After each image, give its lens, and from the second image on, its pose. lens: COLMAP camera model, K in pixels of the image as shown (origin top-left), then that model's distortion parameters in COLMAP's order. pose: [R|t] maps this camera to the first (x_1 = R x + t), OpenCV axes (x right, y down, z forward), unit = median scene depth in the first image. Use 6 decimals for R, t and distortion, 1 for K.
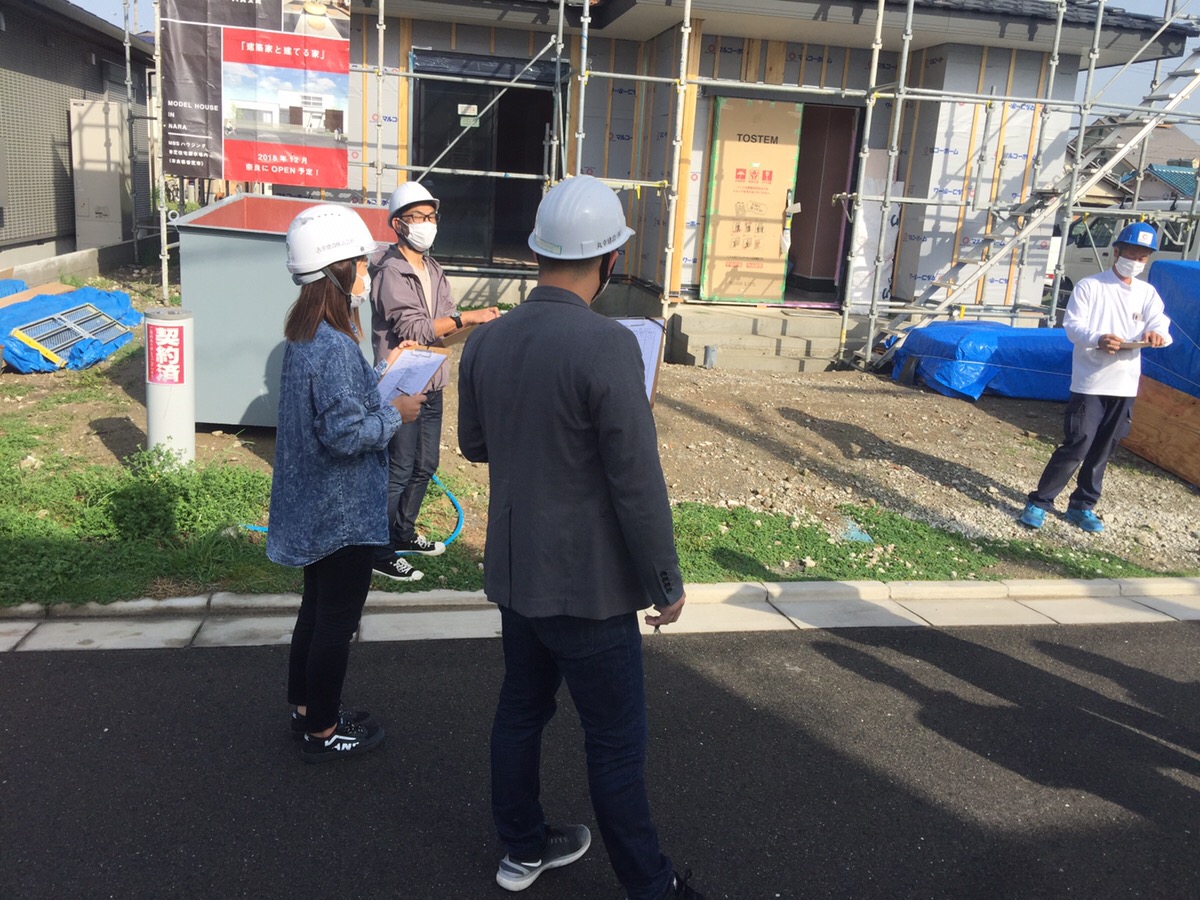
lens RADIAL K [[1003.8, 0, 600.0], [0, 1003.8, 450.0], [0, 0, 1]] dist [0.001416, -0.015557]
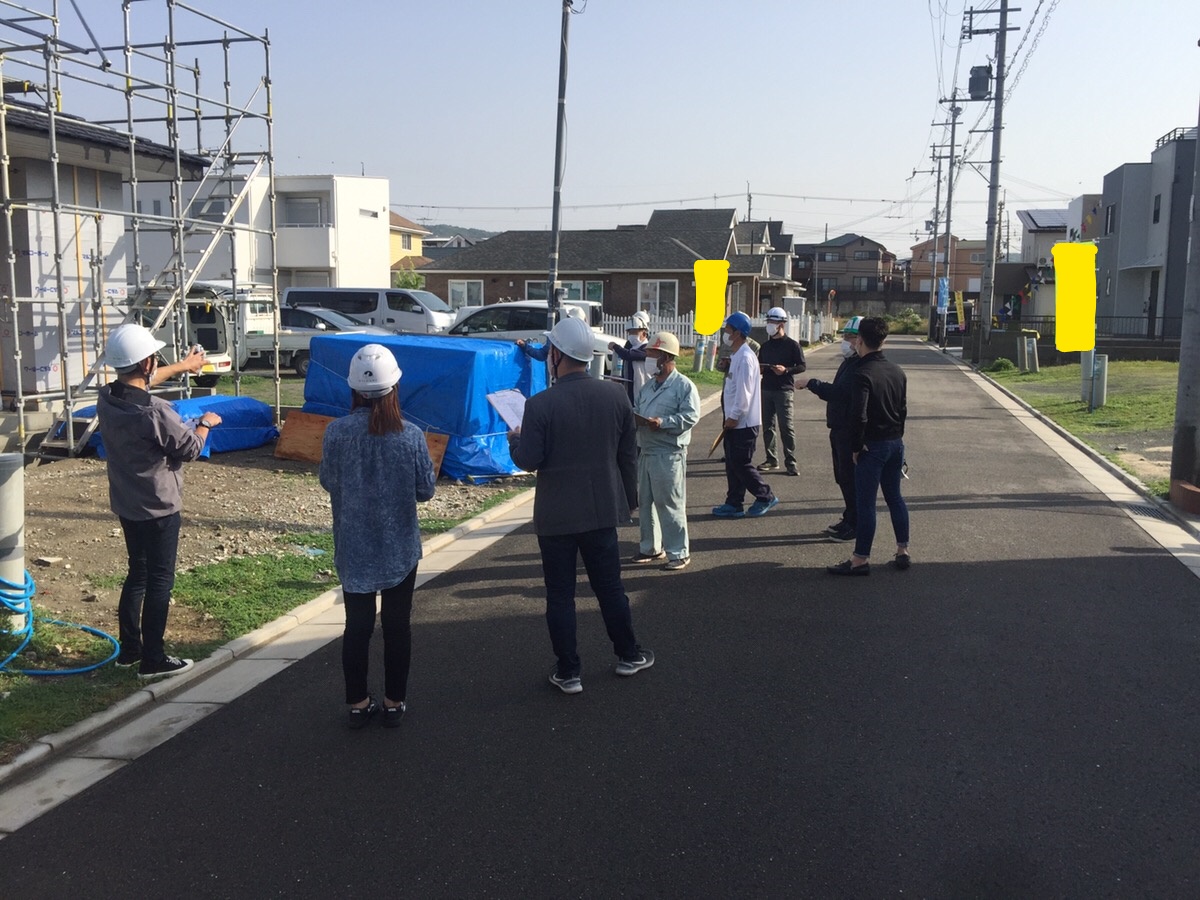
lens RADIAL K [[1003.8, 0, 600.0], [0, 1003.8, 450.0], [0, 0, 1]] dist [0.001416, -0.015557]
pose [[0.439375, -0.178906, 0.880308, -0.390685], [0.236924, 0.968348, 0.078547, -0.033424], [-0.866497, 0.174054, 0.467855, 0.001412]]
